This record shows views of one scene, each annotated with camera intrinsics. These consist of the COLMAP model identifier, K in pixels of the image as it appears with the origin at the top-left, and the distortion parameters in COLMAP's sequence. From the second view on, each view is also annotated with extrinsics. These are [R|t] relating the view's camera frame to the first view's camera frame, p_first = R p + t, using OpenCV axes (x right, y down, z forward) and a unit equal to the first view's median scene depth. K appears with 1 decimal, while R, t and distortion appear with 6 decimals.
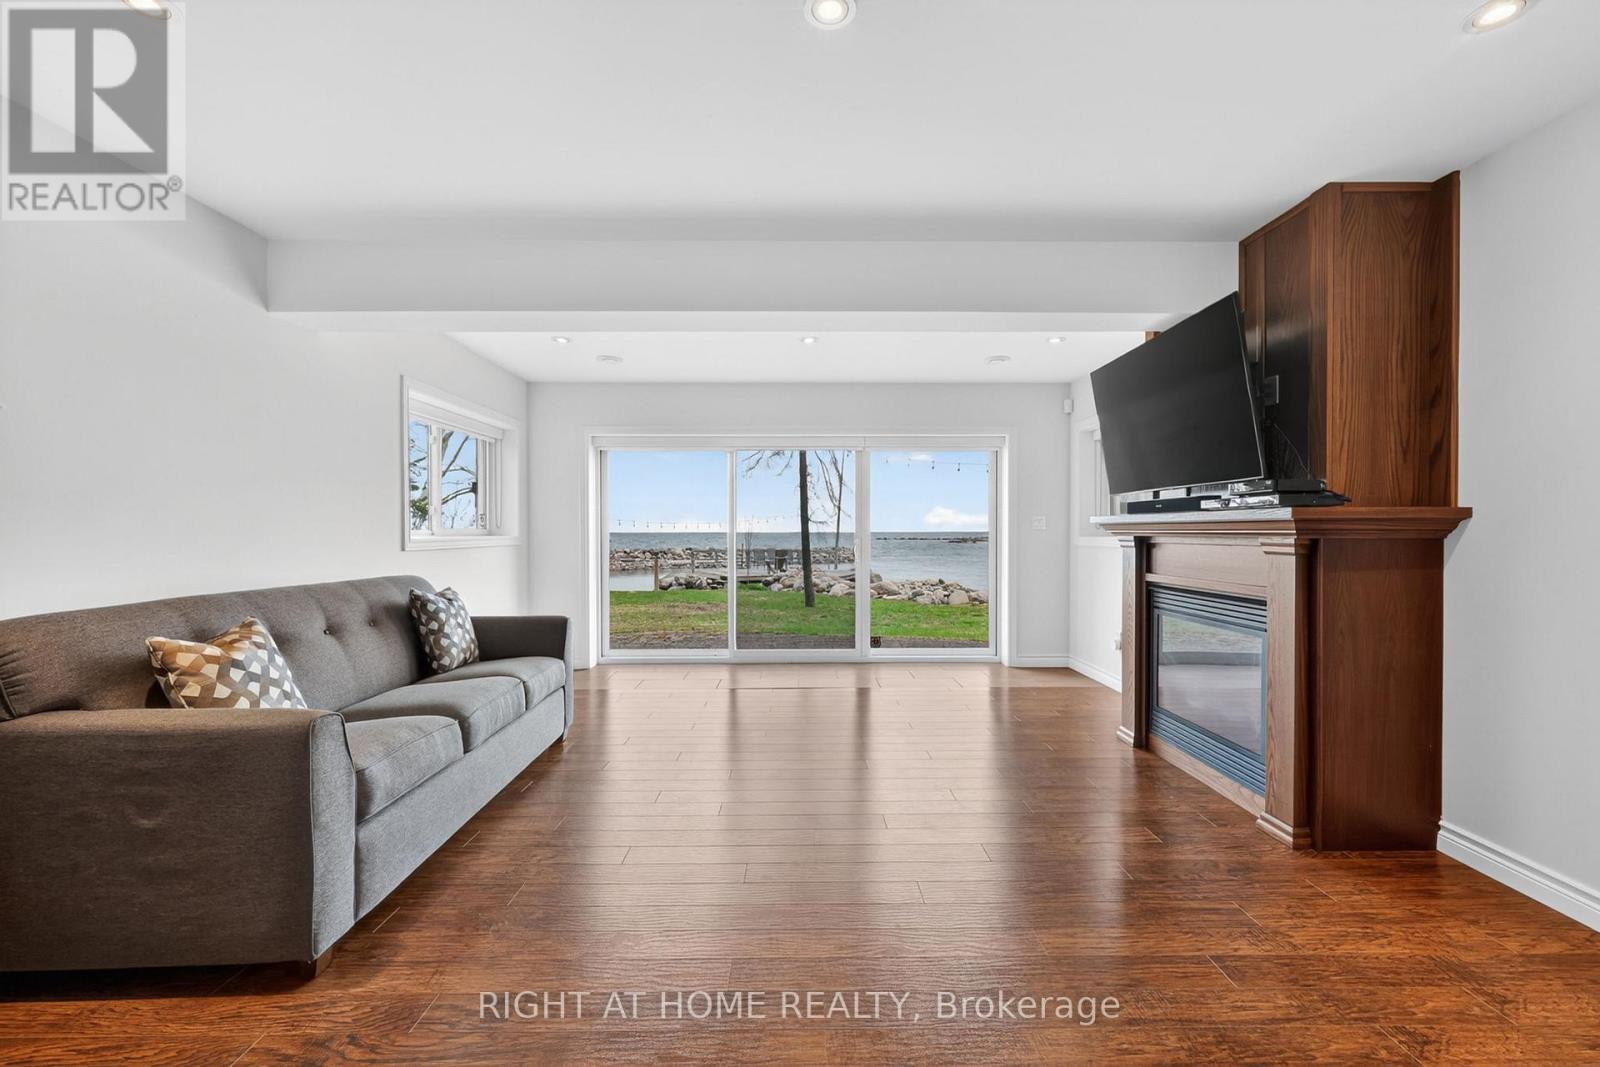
lens RADIAL K [[673.6, 0, 781.9], [0, 673.6, 530.3], [0, 0, 1]] dist [0.012276, -0.000146]
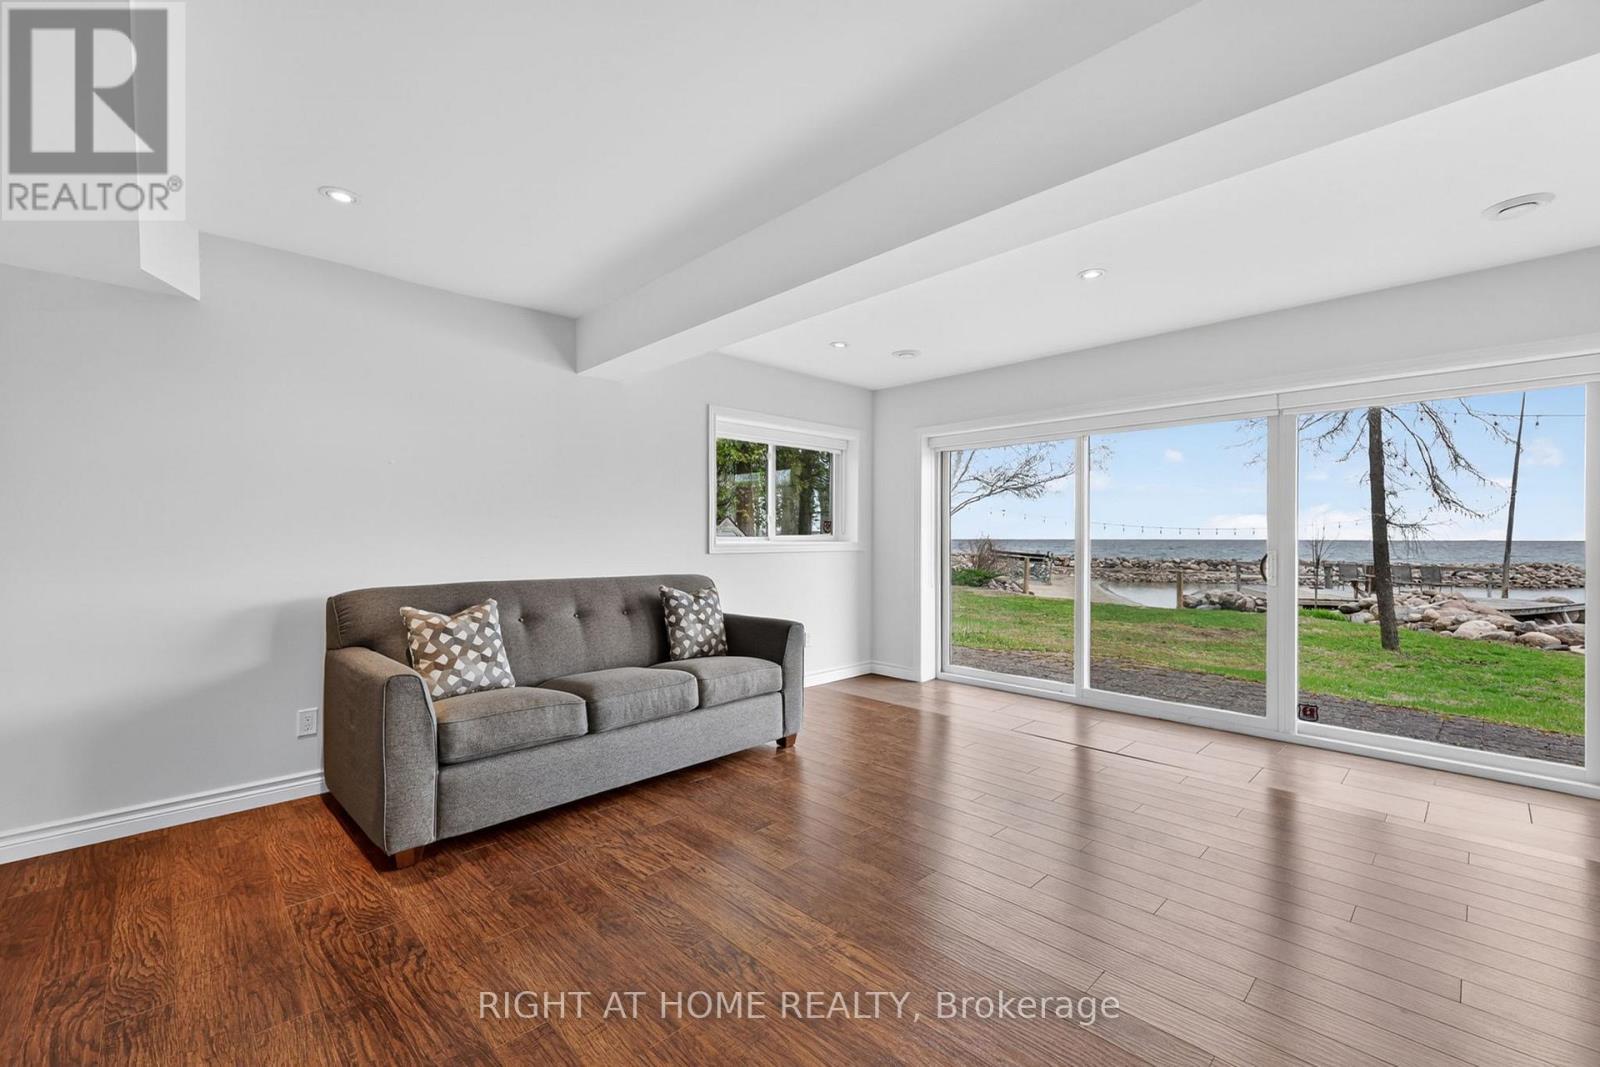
lens RADIAL K [[673.6, 0, 781.9], [0, 673.6, 530.3], [0, 0, 1]] dist [0.012276, -0.000146]
pose [[0.699933, -0.004189, -0.714196, 0.271718], [-0.002287, 0.999965, -0.008107, -0.000689], [0.714205, 0.007308, 0.699899, 0.203535]]
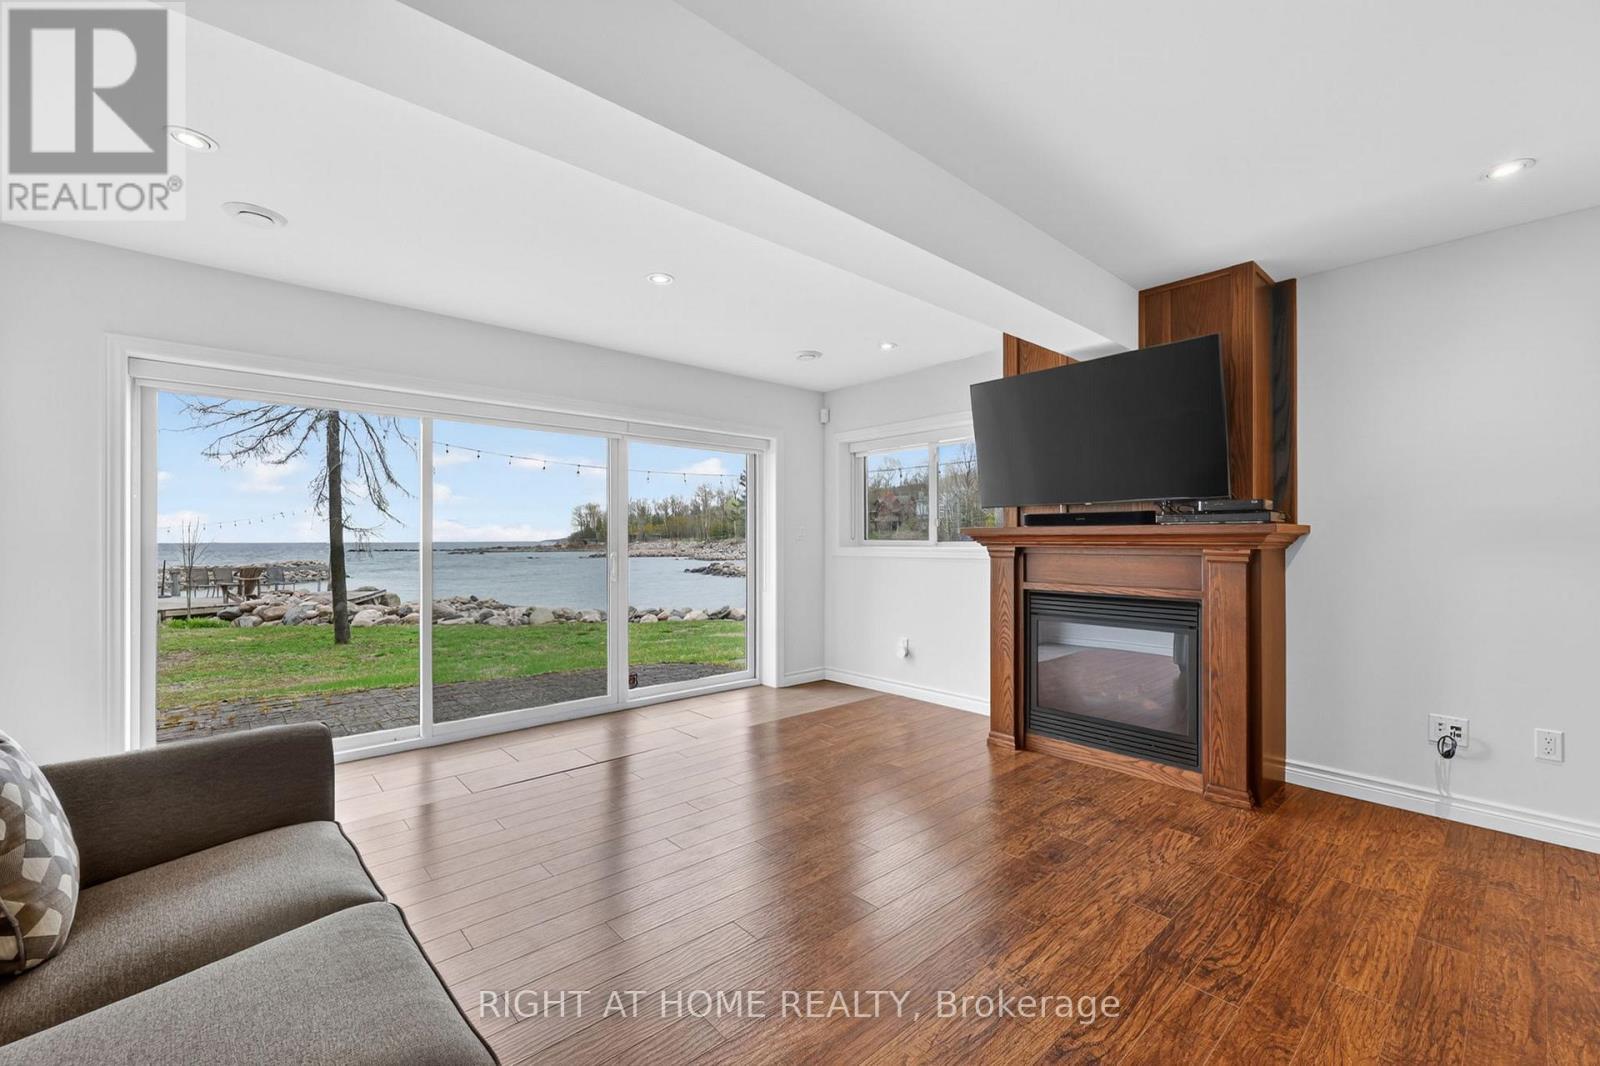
lens RADIAL K [[680.6, 0, 800.0], [0, 680.6, 533.0], [0, 0, 1]] dist [0.007490, -0.000032]
pose [[0.727515, 0.007064, 0.686056, -0.284930], [-0.000376, 0.999951, -0.009898, -0.001666], [-0.686092, 0.006943, 0.727482, 0.296478]]
